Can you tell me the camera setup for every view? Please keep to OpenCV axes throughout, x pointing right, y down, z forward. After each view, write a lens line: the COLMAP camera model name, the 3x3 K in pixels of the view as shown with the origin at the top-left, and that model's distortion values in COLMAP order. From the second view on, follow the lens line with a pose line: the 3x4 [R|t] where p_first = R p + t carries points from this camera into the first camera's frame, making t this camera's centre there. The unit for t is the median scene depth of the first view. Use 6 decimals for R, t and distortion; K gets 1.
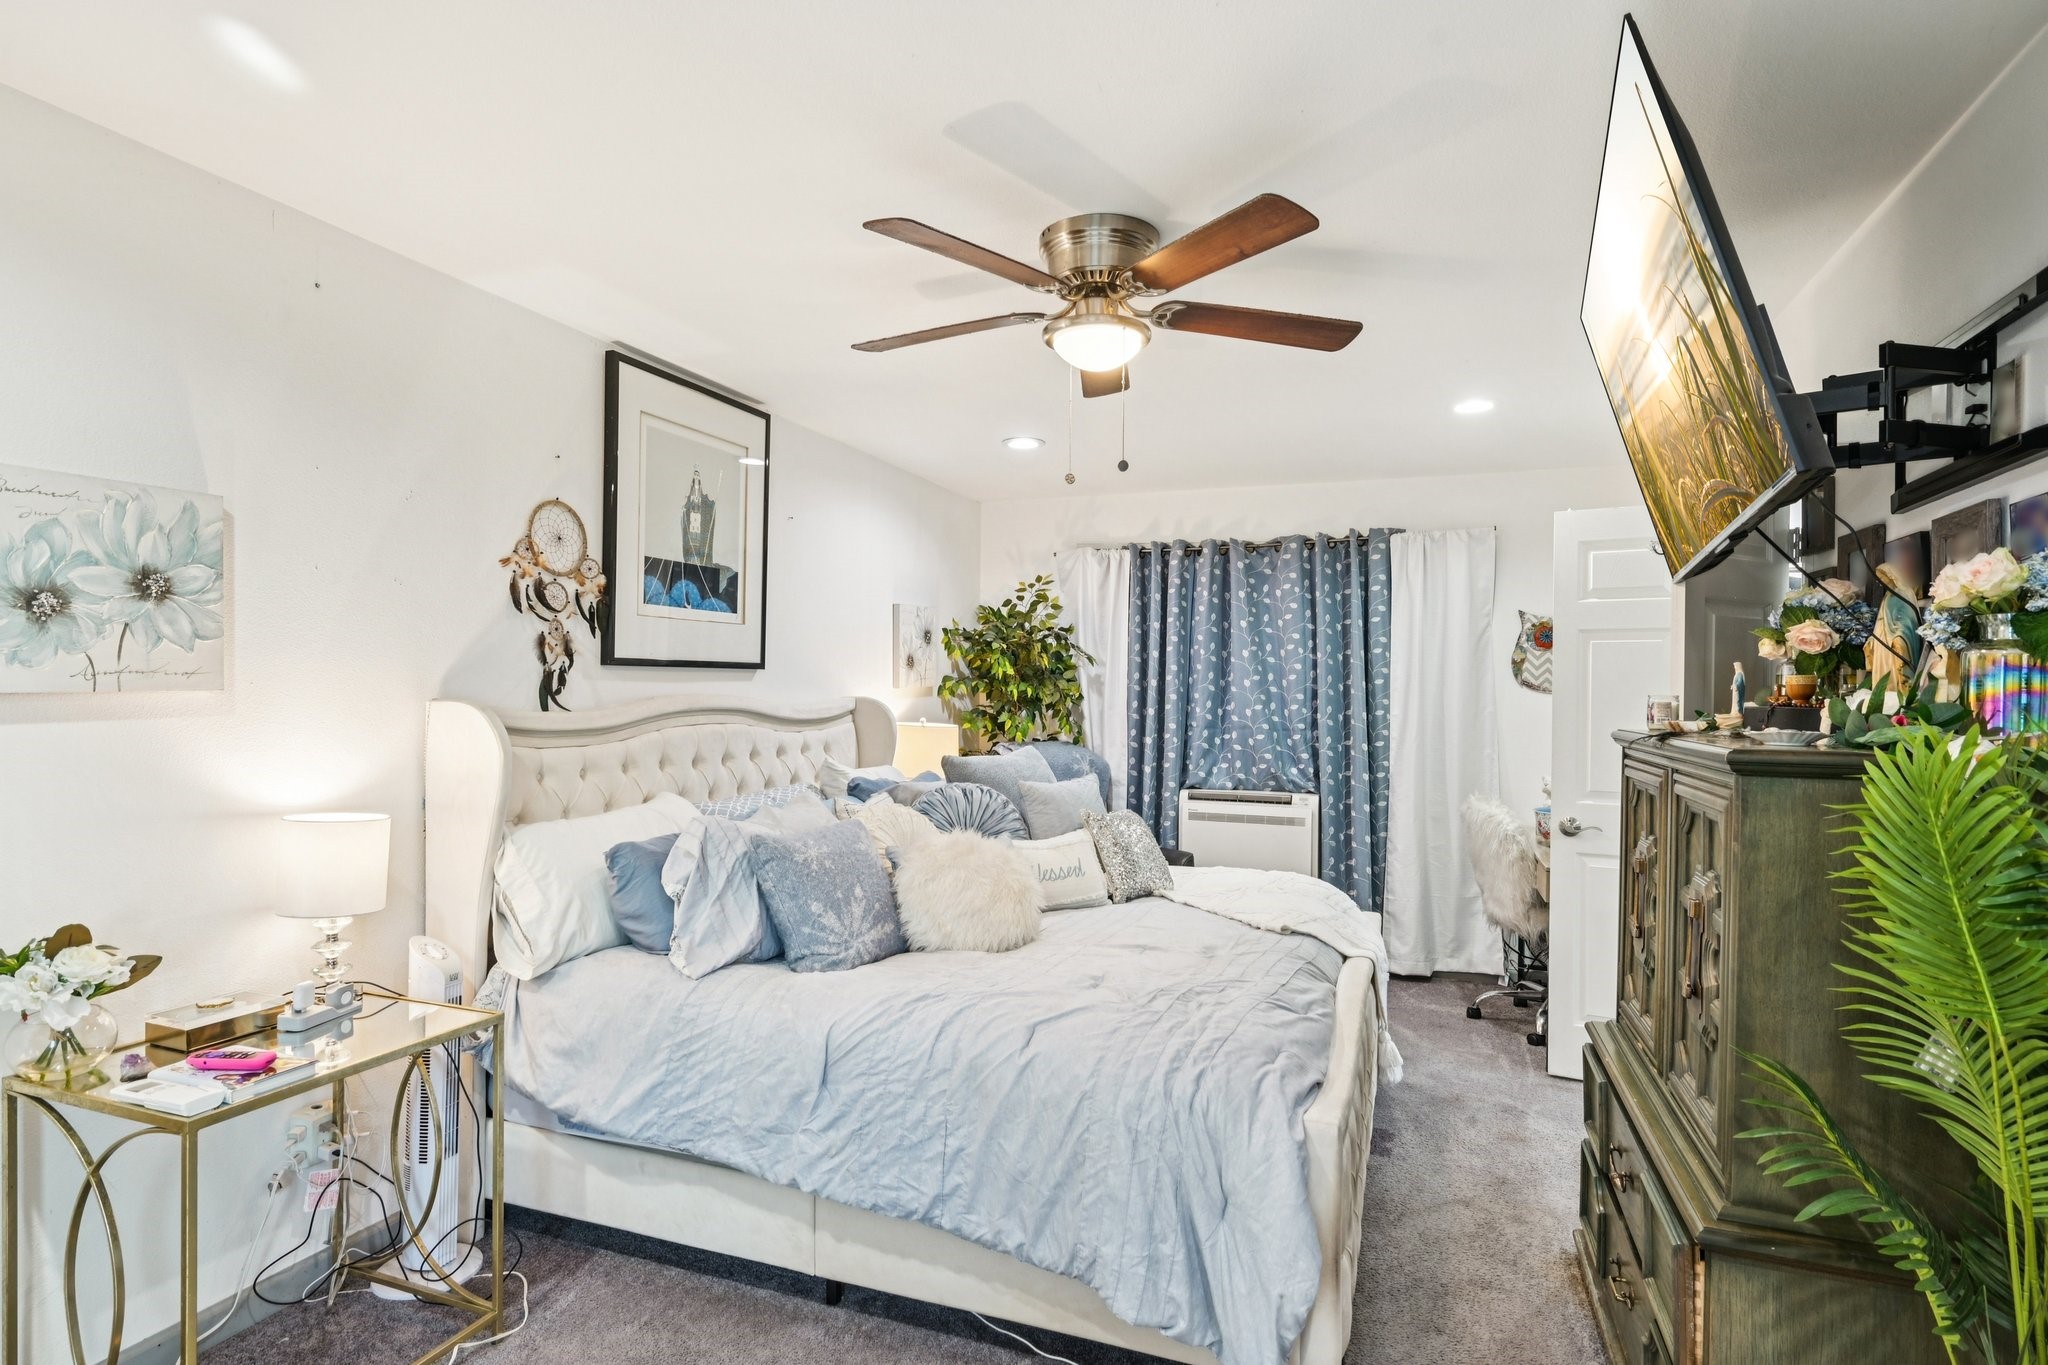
lens RADIAL K [[1038.6, 0, 1002.6], [0, 1038.6, 679.6], [0, 0, 1]] dist [-0.004746, 0.004516]
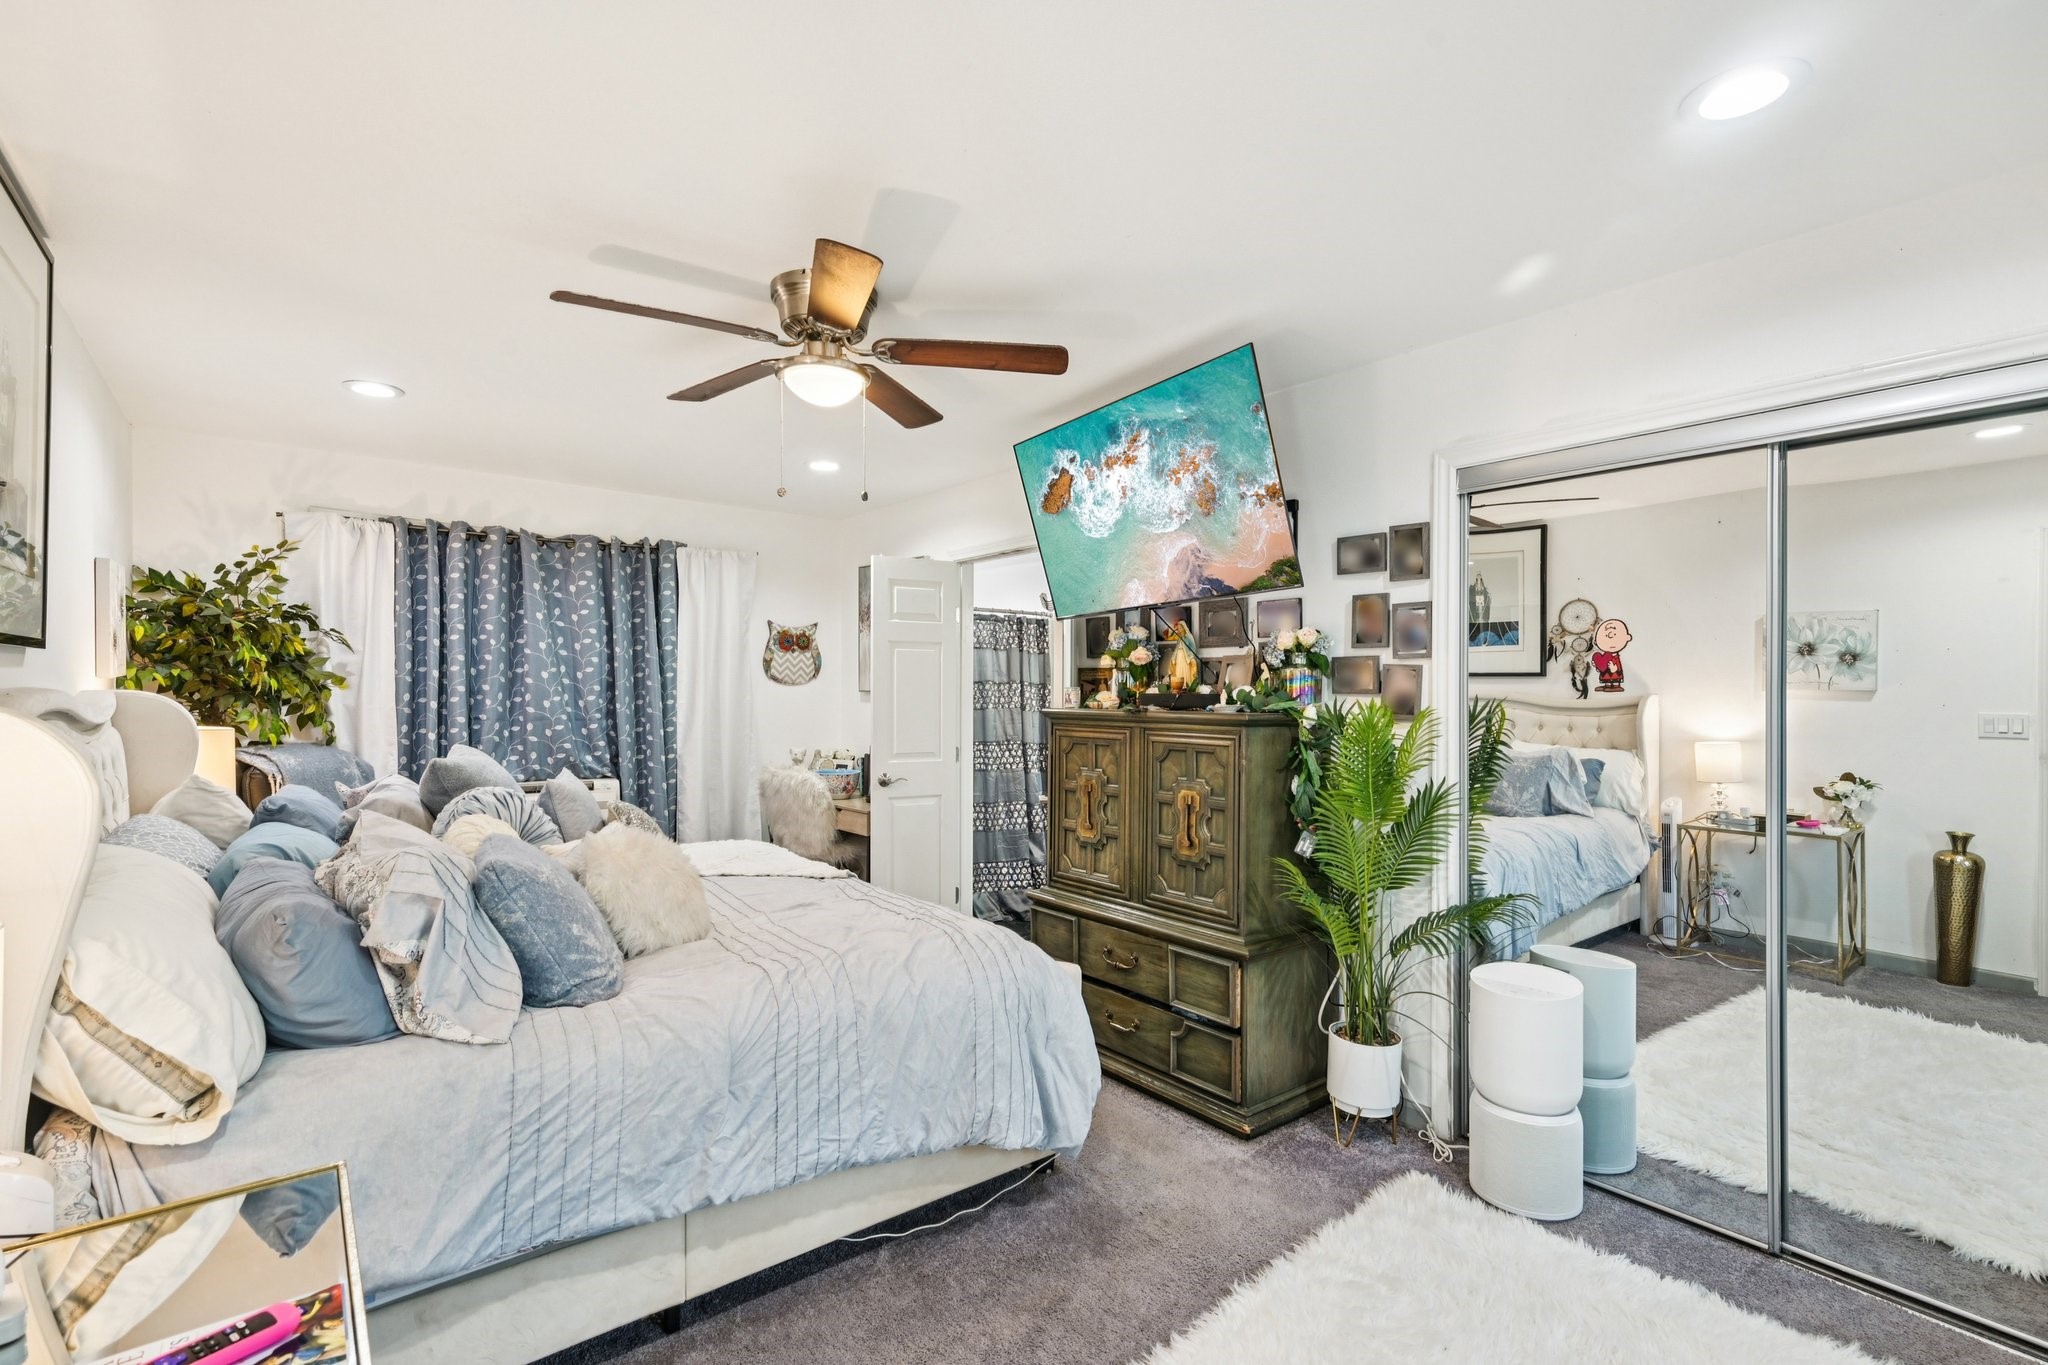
lens RADIAL K [[967.3, 0, 1002.6], [0, 967.3, 683.3], [0, 0, 1]] dist [0.001174, 0.000071]
pose [[0.502655, 0.001479, 0.864486, -0.361672], [-0.012943, 0.999899, 0.005816, 0.000370], [-0.864390, -0.014113, 0.502623, 0.141180]]
